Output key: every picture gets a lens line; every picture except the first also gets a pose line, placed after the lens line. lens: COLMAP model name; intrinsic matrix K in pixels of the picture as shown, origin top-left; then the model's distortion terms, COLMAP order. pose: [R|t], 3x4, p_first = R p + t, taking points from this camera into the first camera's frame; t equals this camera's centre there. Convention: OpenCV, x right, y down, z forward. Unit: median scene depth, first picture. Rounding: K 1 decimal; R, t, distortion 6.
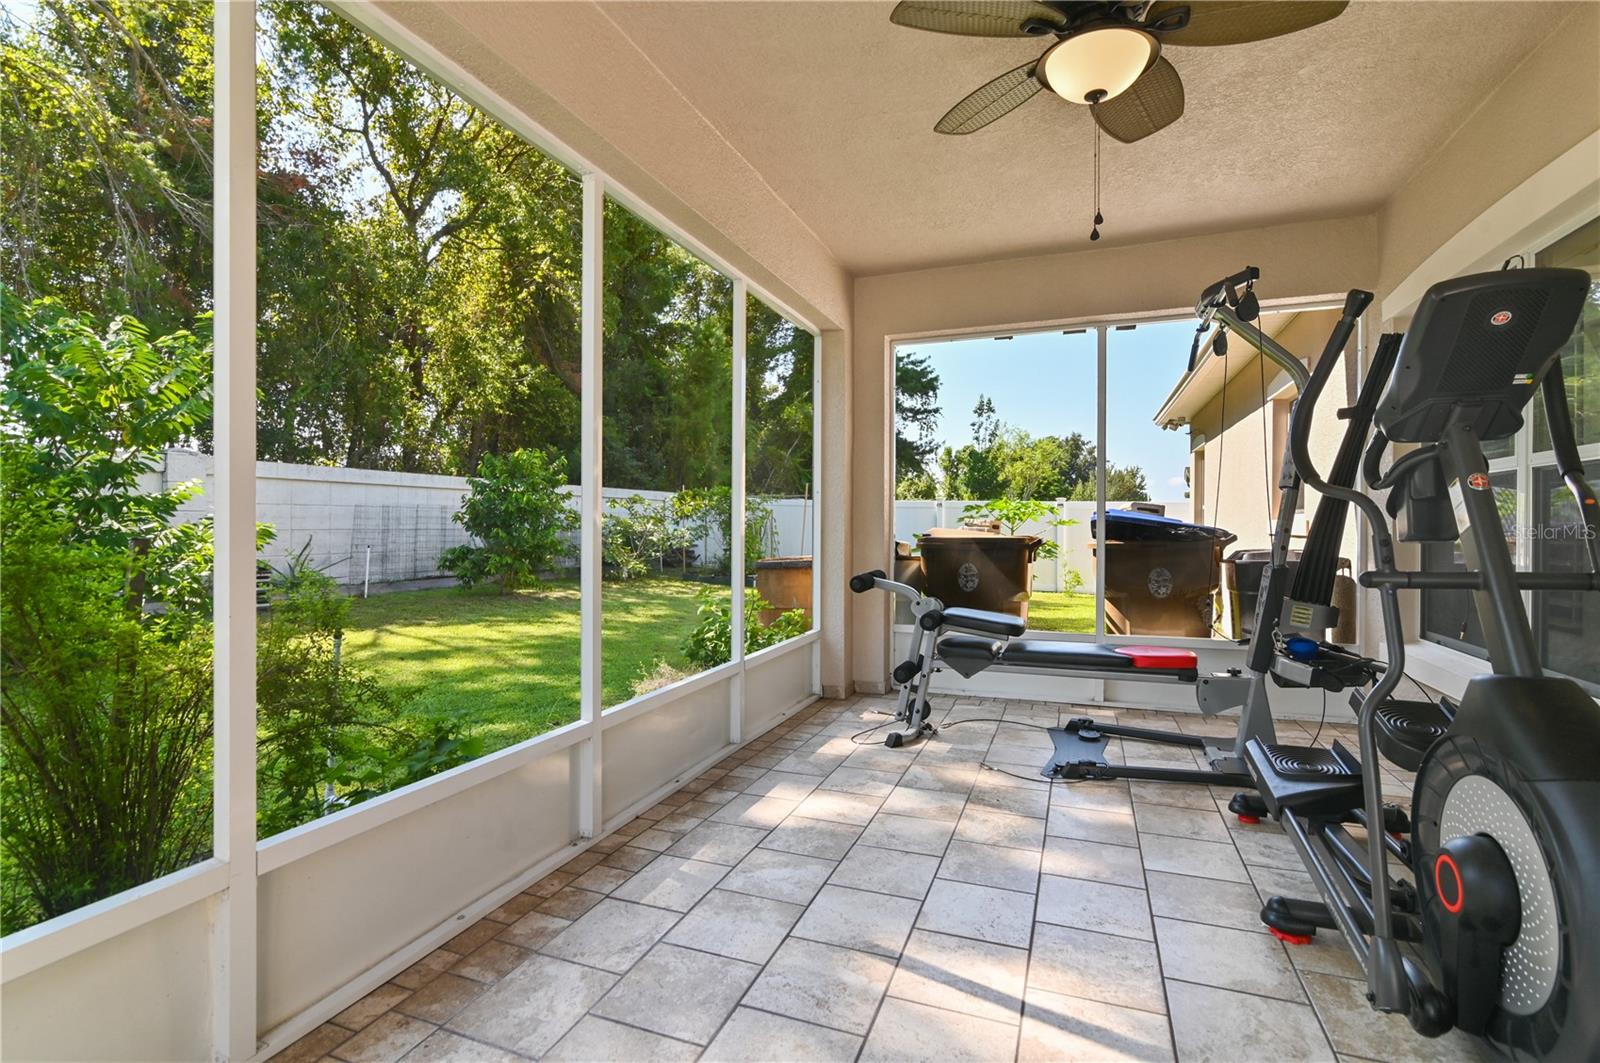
lens RADIAL K [[744.0, 0, 800.7], [0, 744.0, 524.6], [0, 0, 1]] dist [-0.020616, -0.000138]
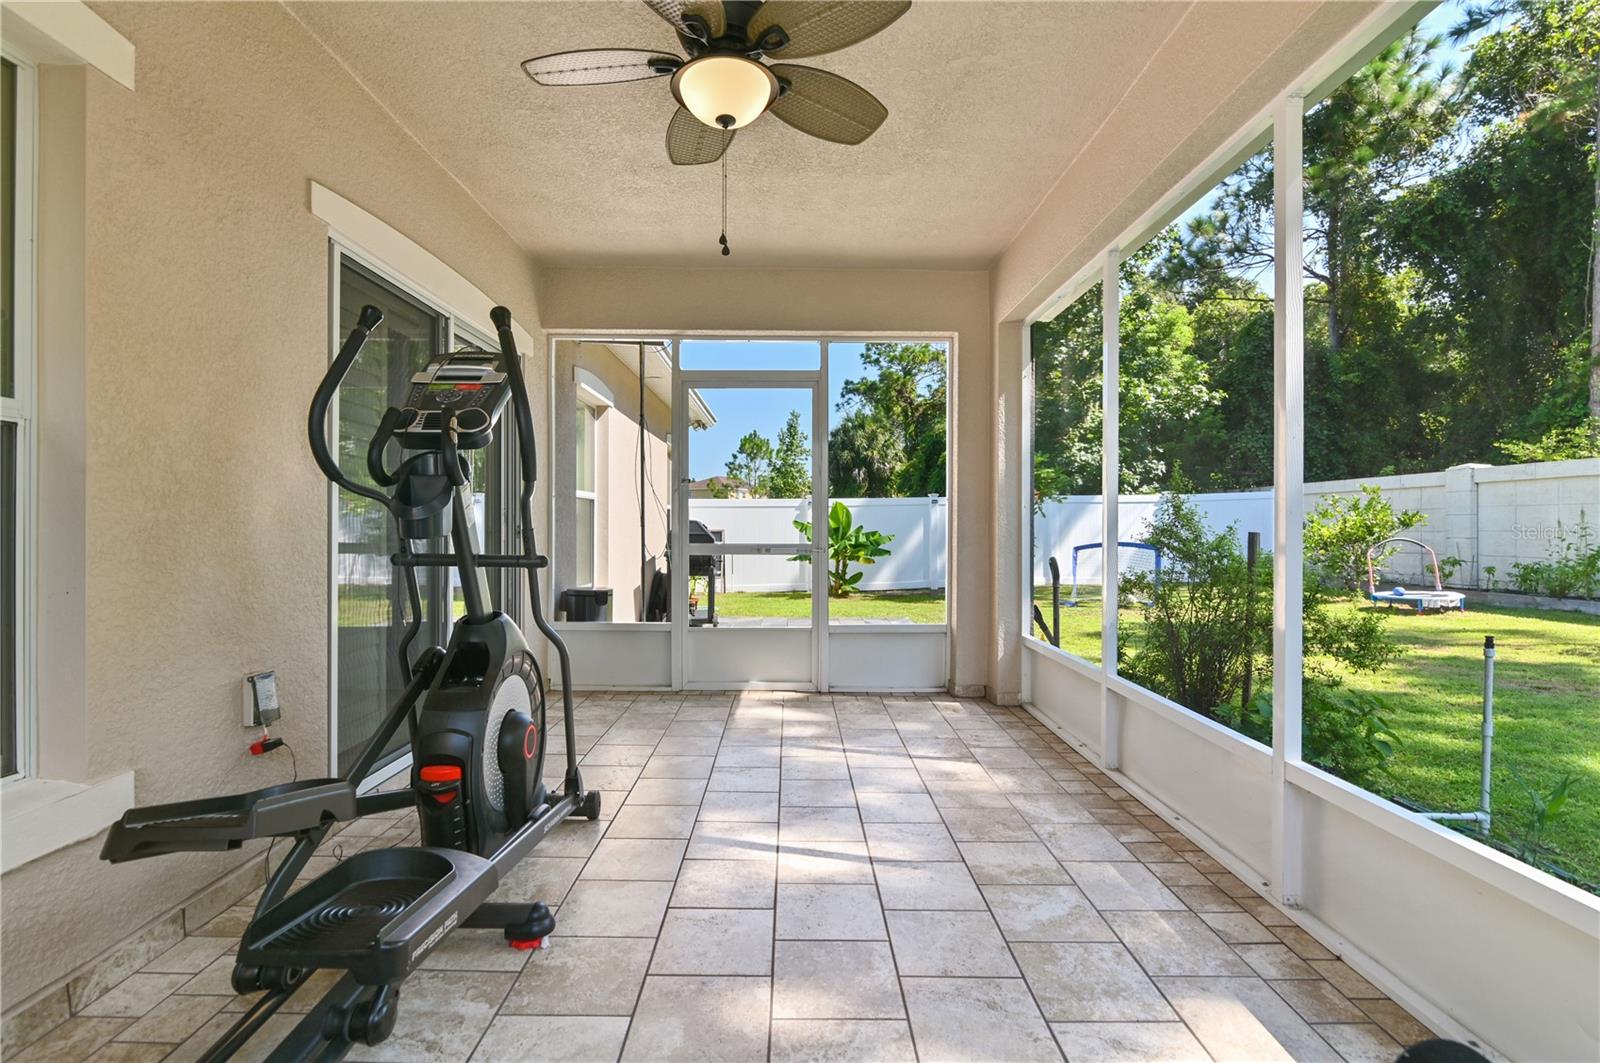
lens RADIAL K [[733.1, 0, 800.0], [0, 733.1, 531.5], [0, 0, 1]] dist [-0.001476, 0.000754]
pose [[-0.929703, -0.000608, -0.368309, 0.662598], [-0.006837, 0.999855, 0.015608, -0.006041], [0.368246, 0.017029, -0.929573, 1.959664]]
